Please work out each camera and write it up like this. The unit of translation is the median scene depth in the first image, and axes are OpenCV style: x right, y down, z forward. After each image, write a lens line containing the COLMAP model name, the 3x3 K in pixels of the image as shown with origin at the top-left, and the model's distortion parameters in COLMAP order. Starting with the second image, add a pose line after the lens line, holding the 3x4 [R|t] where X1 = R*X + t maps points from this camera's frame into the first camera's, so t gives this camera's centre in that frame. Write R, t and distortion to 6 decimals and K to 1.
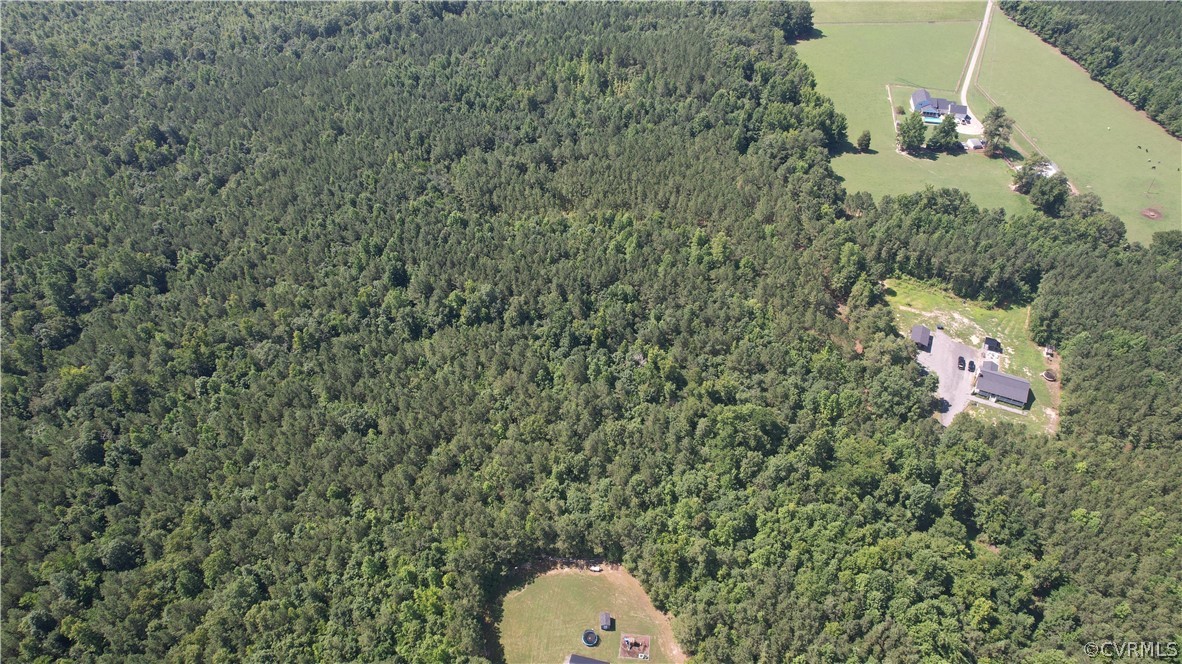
lens RADIAL K [[760.1, 0, 589.9], [0, 760.1, 330.6], [0, 0, 1]] dist [-0.077628, 0.074818]
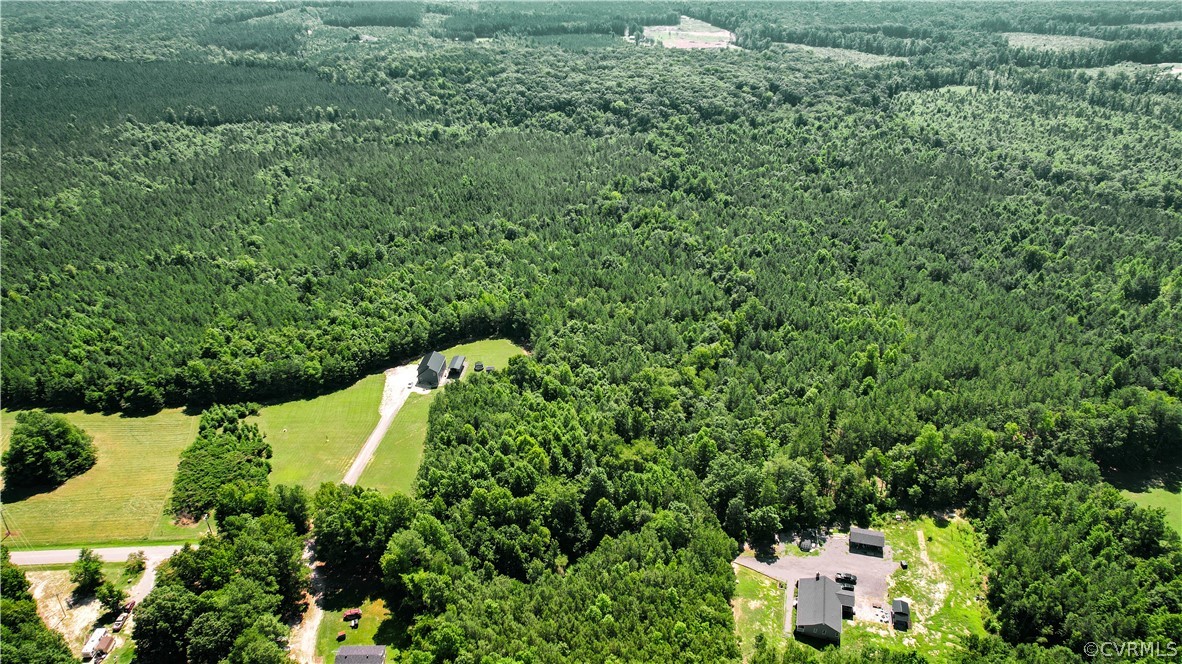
lens RADIAL K [[760.1, 0, 596.8], [0, 760.1, 329.6], [0, 0, 1]] dist [-0.077628, 0.074818]
pose [[0.162673, 0.490807, -0.855948, 0.953627], [-0.675988, 0.687359, 0.265665, -0.160725], [0.718734, 0.535393, 0.443594, 0.308604]]
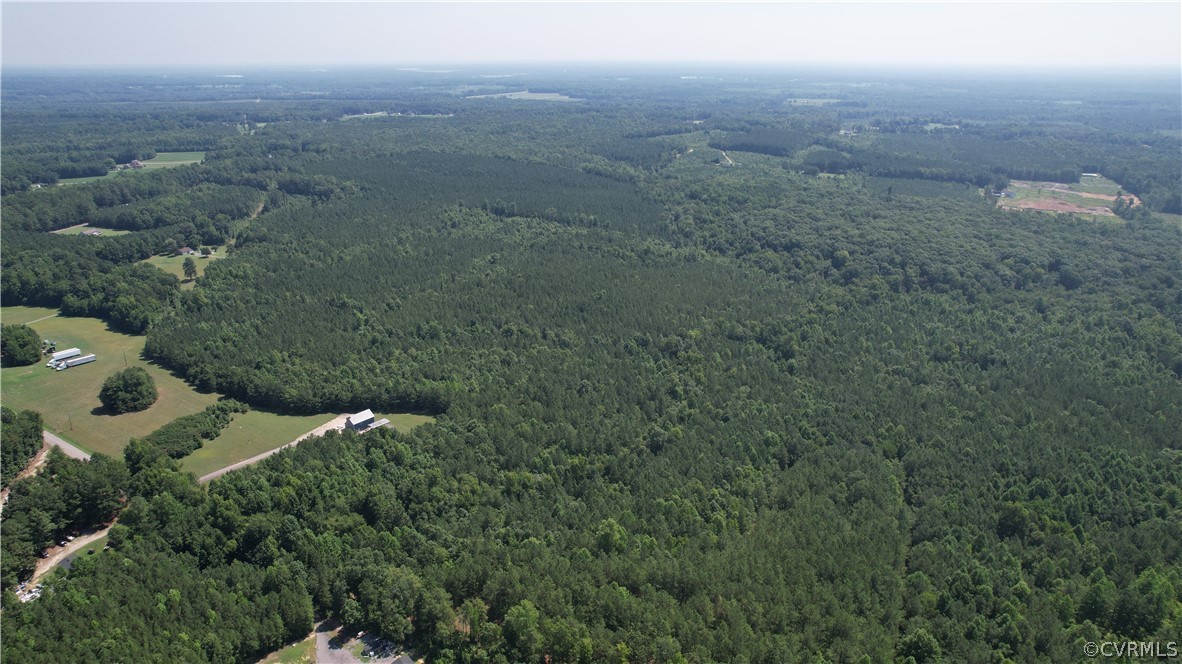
lens RADIAL K [[760.1, 0, 591.7], [0, 760.1, 334.7], [0, 0, 1]] dist [-0.077628, 0.074818]
pose [[-0.456742, 0.329783, -0.826214, 0.888423], [-0.606316, 0.564222, 0.560388, -0.771704], [0.650975, 0.756899, -0.057751, 0.882041]]
